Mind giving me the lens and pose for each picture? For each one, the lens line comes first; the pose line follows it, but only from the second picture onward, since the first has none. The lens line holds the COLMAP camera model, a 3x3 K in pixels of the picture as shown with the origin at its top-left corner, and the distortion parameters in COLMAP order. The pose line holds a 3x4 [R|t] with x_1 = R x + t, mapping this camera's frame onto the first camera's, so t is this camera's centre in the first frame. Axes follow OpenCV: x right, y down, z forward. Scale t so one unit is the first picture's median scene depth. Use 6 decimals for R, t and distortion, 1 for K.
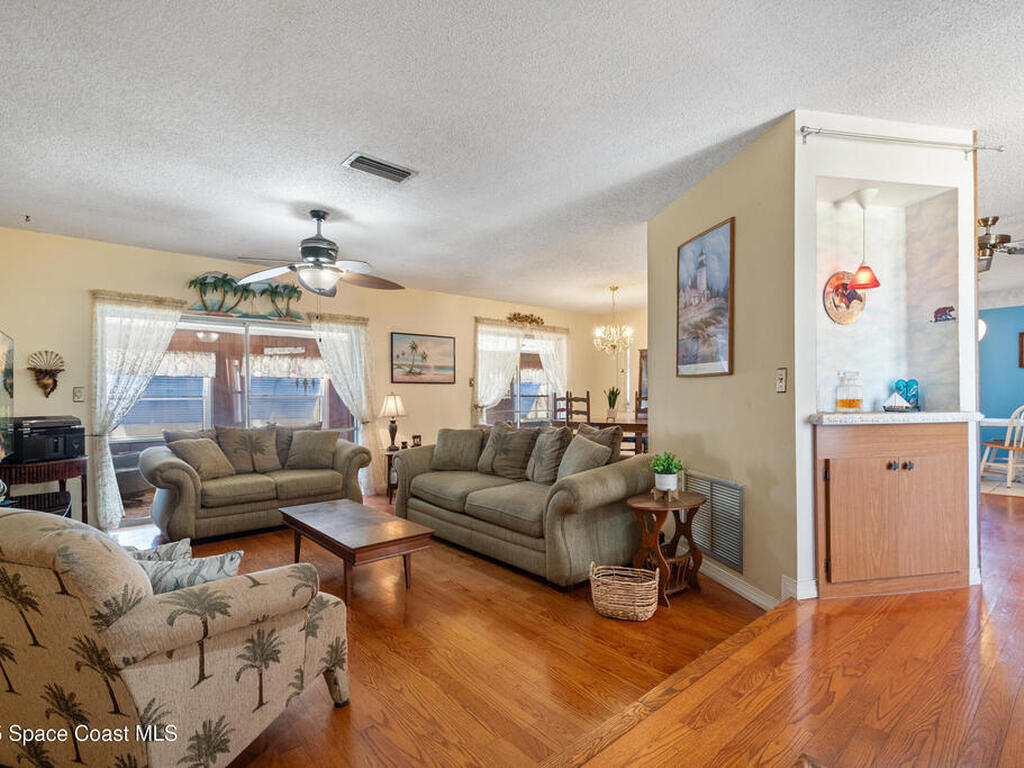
lens RADIAL K [[494.6, 0, 512.6], [0, 494.6, 389.0], [0, 0, 1]] dist [0.012628, -0.000229]
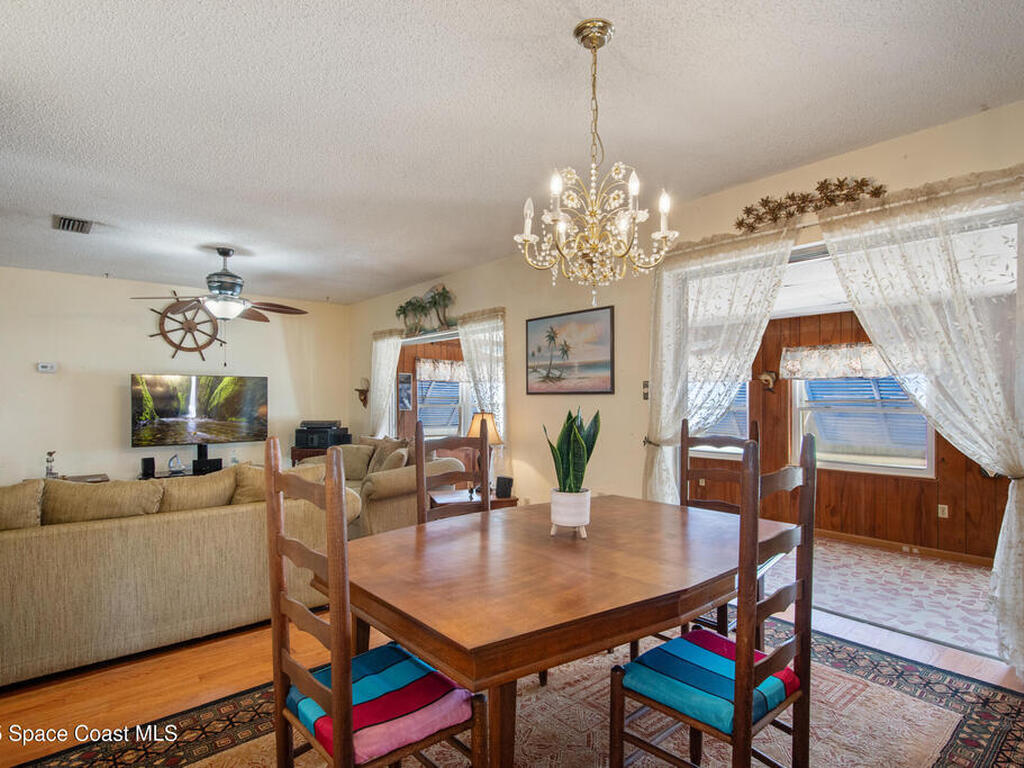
lens RADIAL K [[551.0, 0, 511.5], [0, 551.0, 401.9], [0, 0, 1]] dist [0.003109, 0.000430]
pose [[0.016767, 0.014215, -0.999758, 0.672600], [0.016822, 0.999753, 0.014497, -0.017504], [0.999718, -0.017061, 0.016524, 1.267903]]
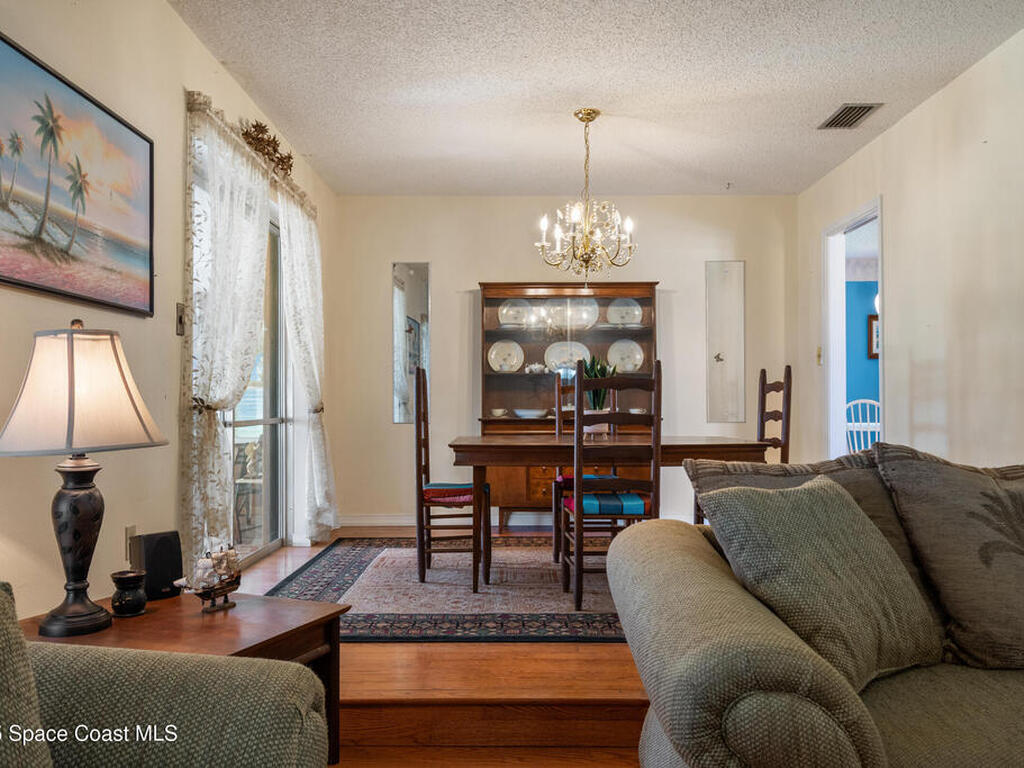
lens RADIAL K [[781.4, 0, 512.0], [0, 781.4, 384.0], [0, 0, 1]] dist [0.003780, 0.001668]
pose [[0.637092, 0.022176, 0.770469, -0.450947], [-0.015981, 0.999751, -0.015561, 0.040838], [-0.770622, -0.002399, 0.637287, 0.844674]]
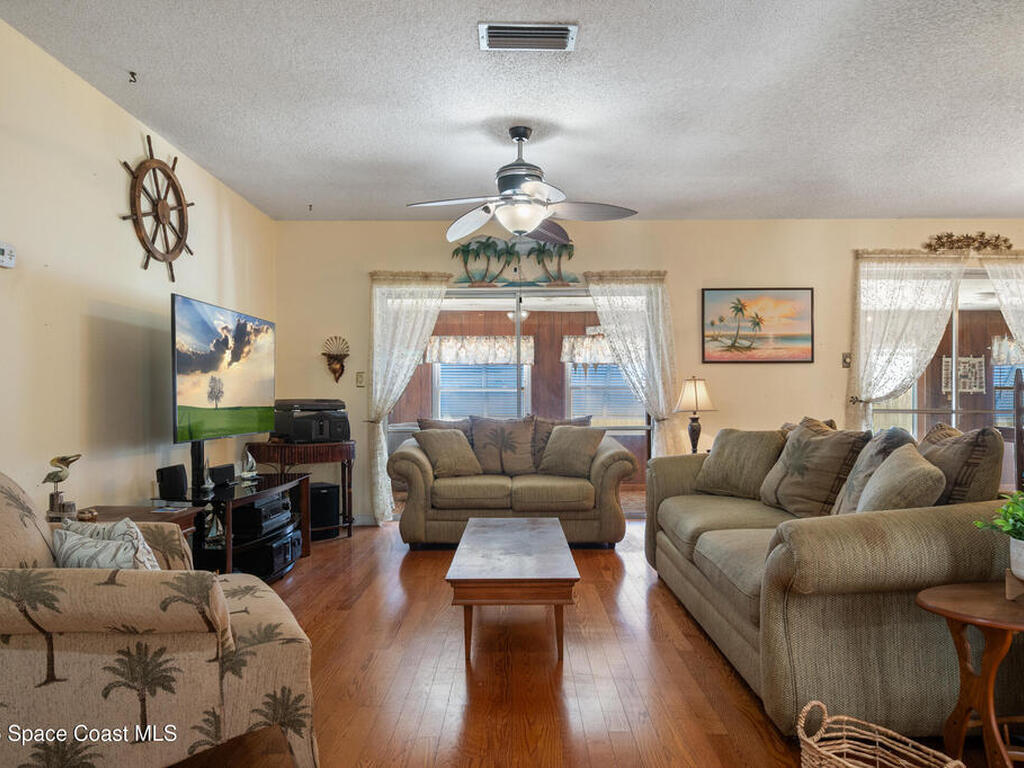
lens RADIAL K [[665.1, 0, 512.0], [0, 665.1, 384.0], [0, 0, 1]] dist [0.023626, -0.023399]
pose [[0.764128, -0.006571, -0.645031, 0.191013], [0.005314, 0.999978, -0.003891, 0.024544], [0.645042, -0.000454, 0.764147, 0.173427]]
